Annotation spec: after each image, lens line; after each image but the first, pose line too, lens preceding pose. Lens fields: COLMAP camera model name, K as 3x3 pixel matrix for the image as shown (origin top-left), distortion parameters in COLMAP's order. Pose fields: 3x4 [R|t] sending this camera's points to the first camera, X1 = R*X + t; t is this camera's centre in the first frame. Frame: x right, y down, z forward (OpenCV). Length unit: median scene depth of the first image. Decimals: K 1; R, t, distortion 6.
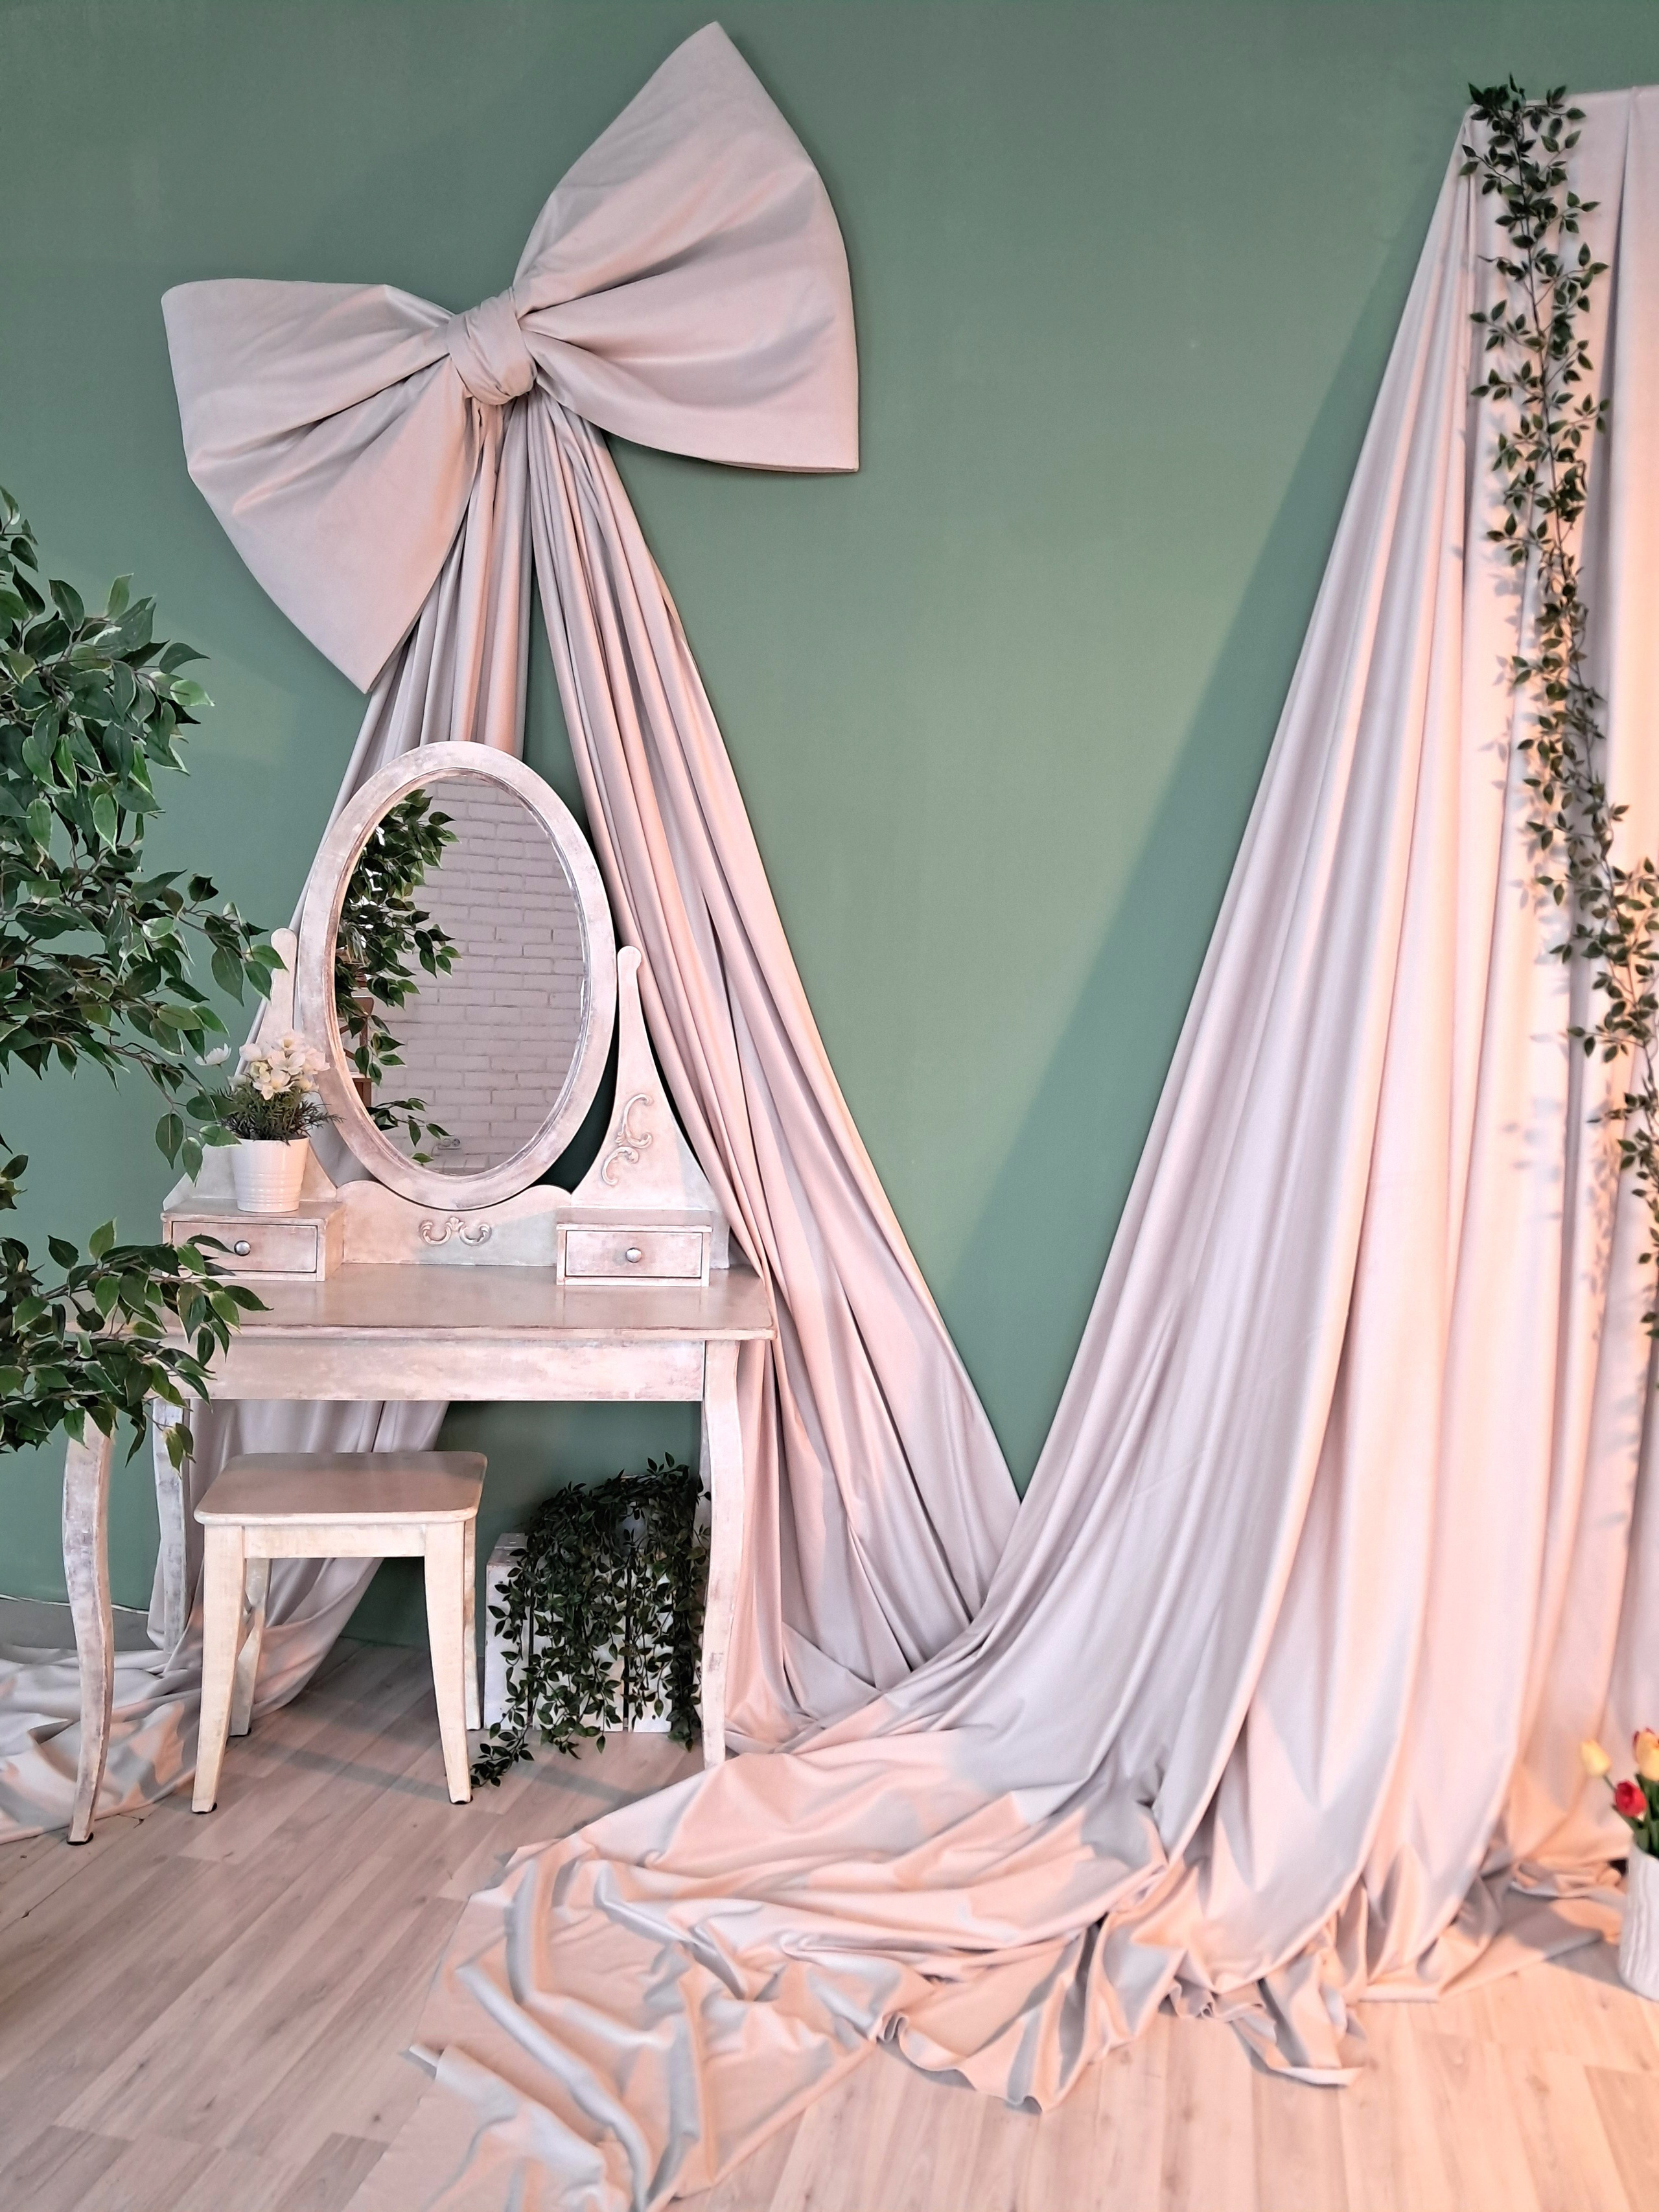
lens RADIAL K [[1751.0, 0, 832.8], [0, 1751.0, 1129.4], [0, 0, 1]] dist [0.024423, -0.030307]
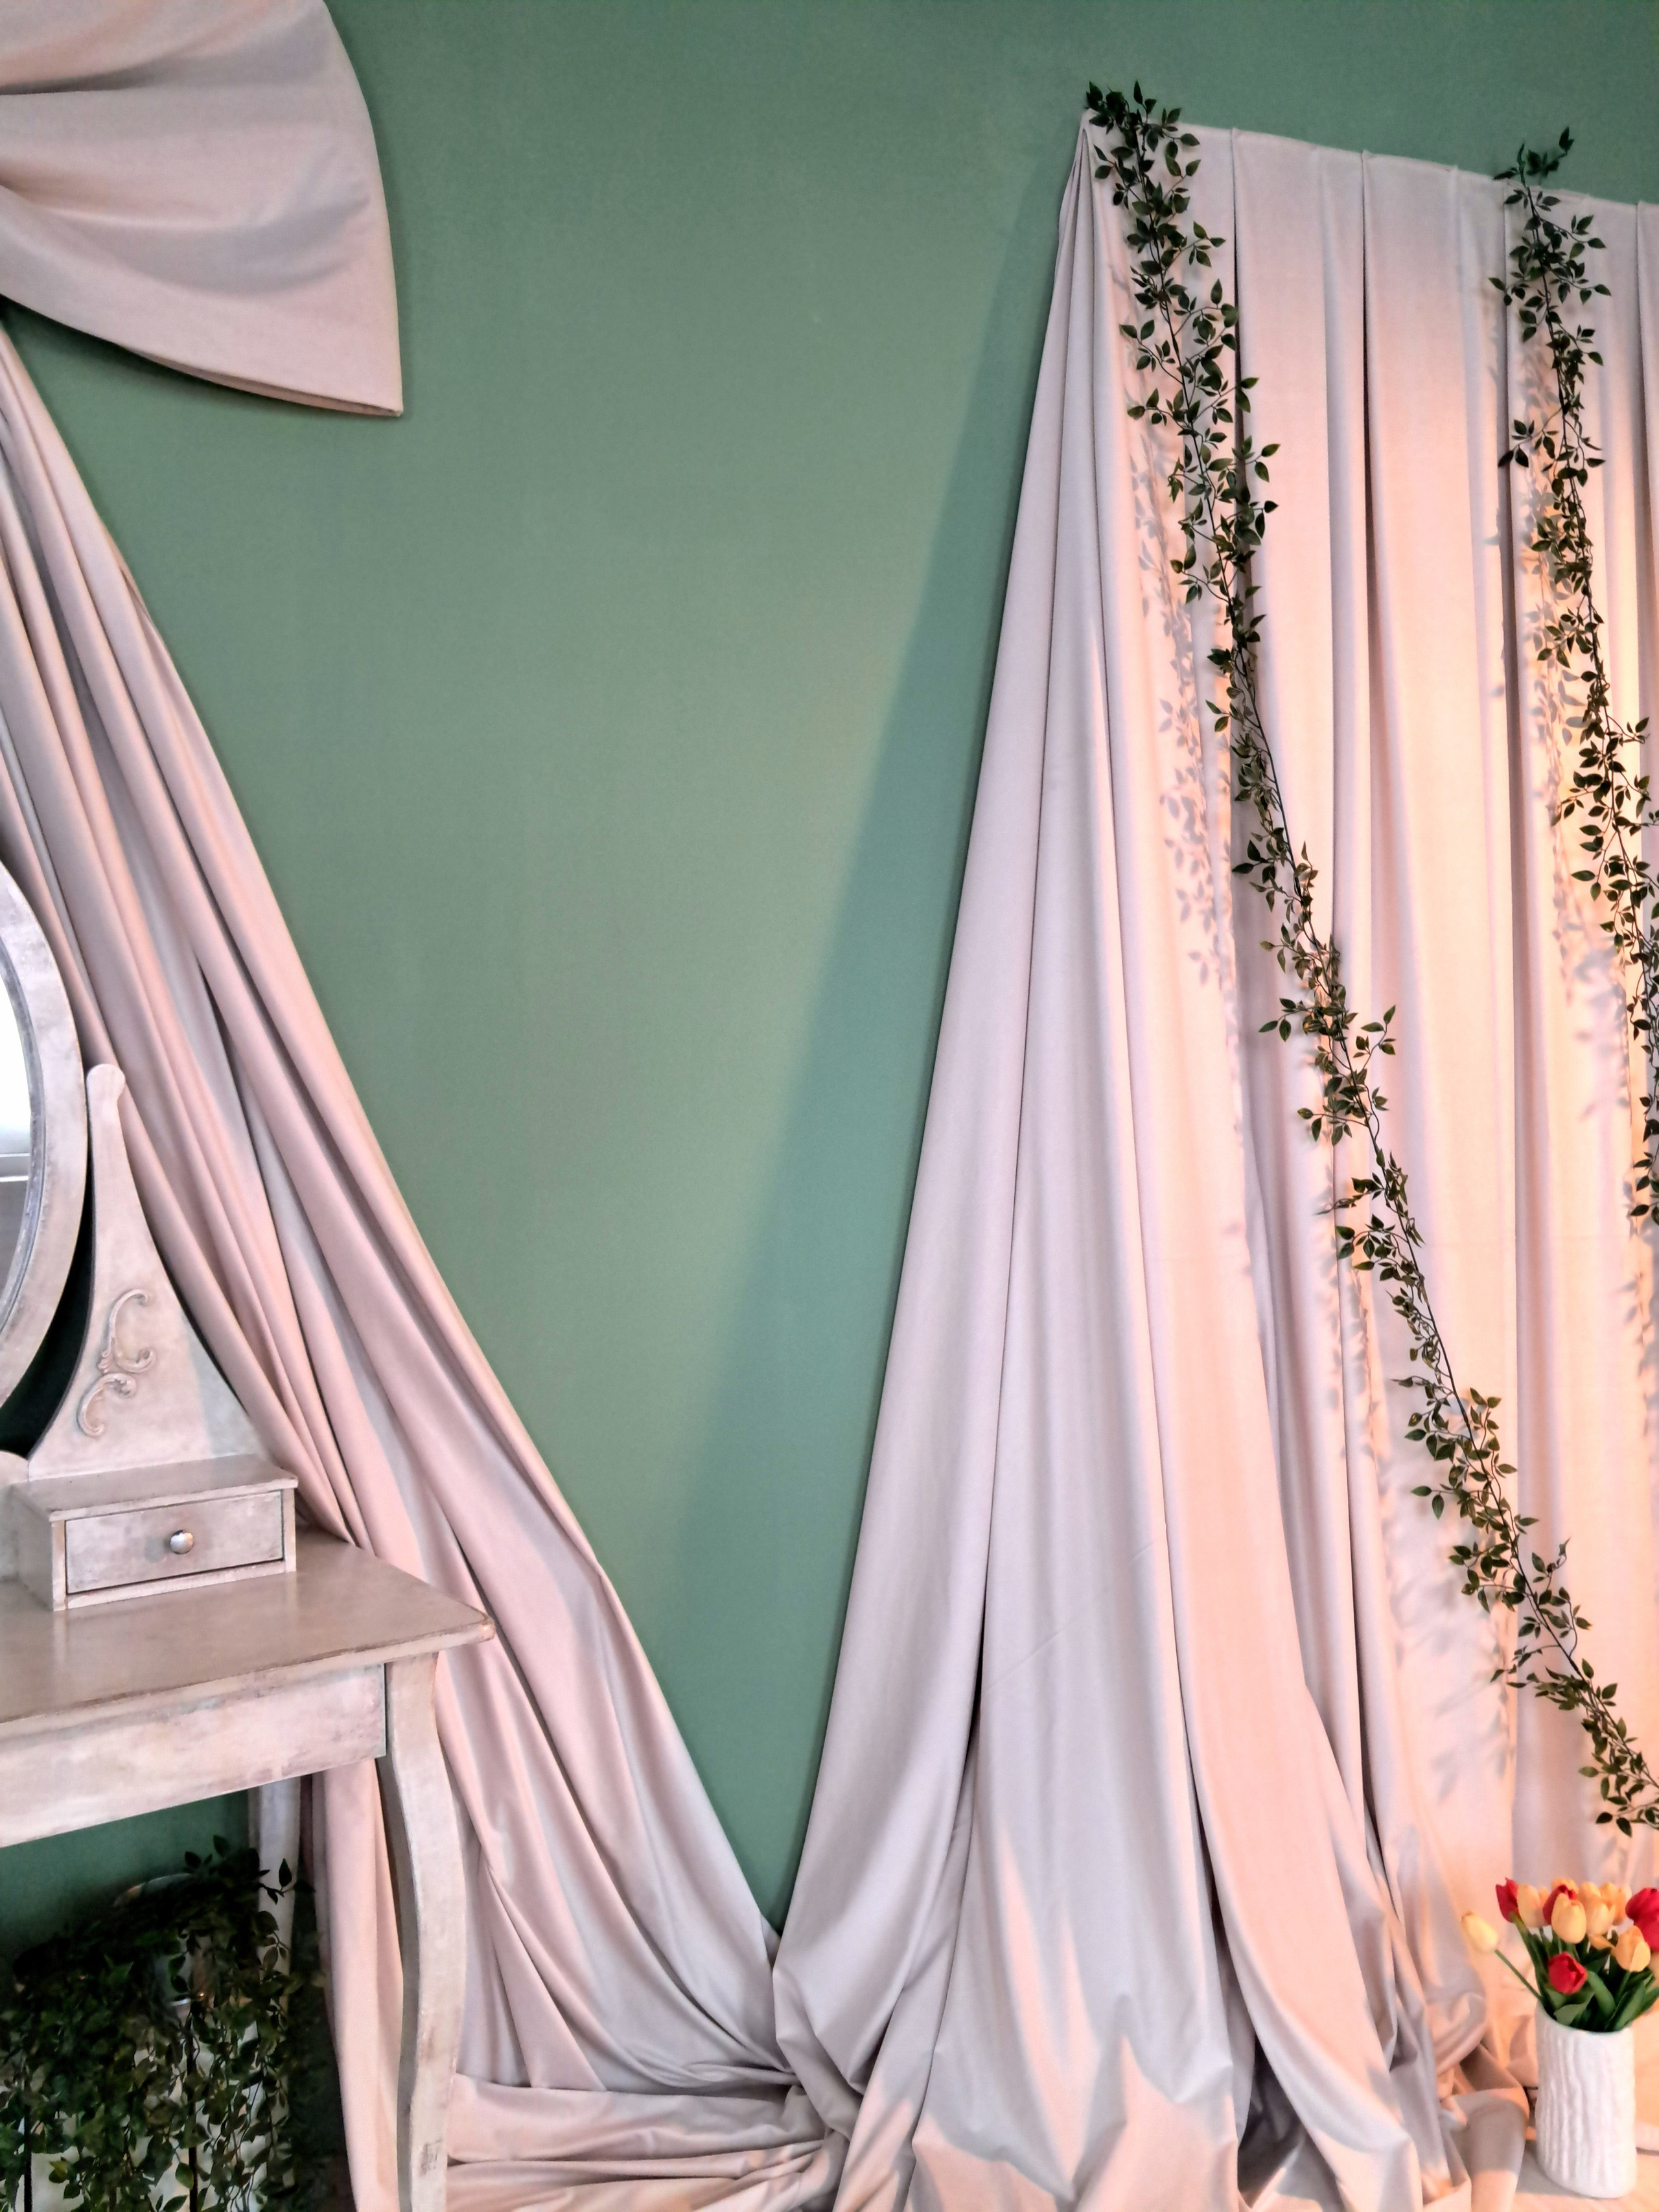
lens RADIAL K [[1751.0, 0, 834.5], [0, 1751.0, 1135.5], [0, 0, 1]] dist [0.024423, -0.030307]
pose [[0.861917, -0.056345, 0.503908, -0.227771], [0.097411, 0.993695, -0.055508, -0.016504], [-0.497604, 0.096930, 0.861972, 0.316962]]
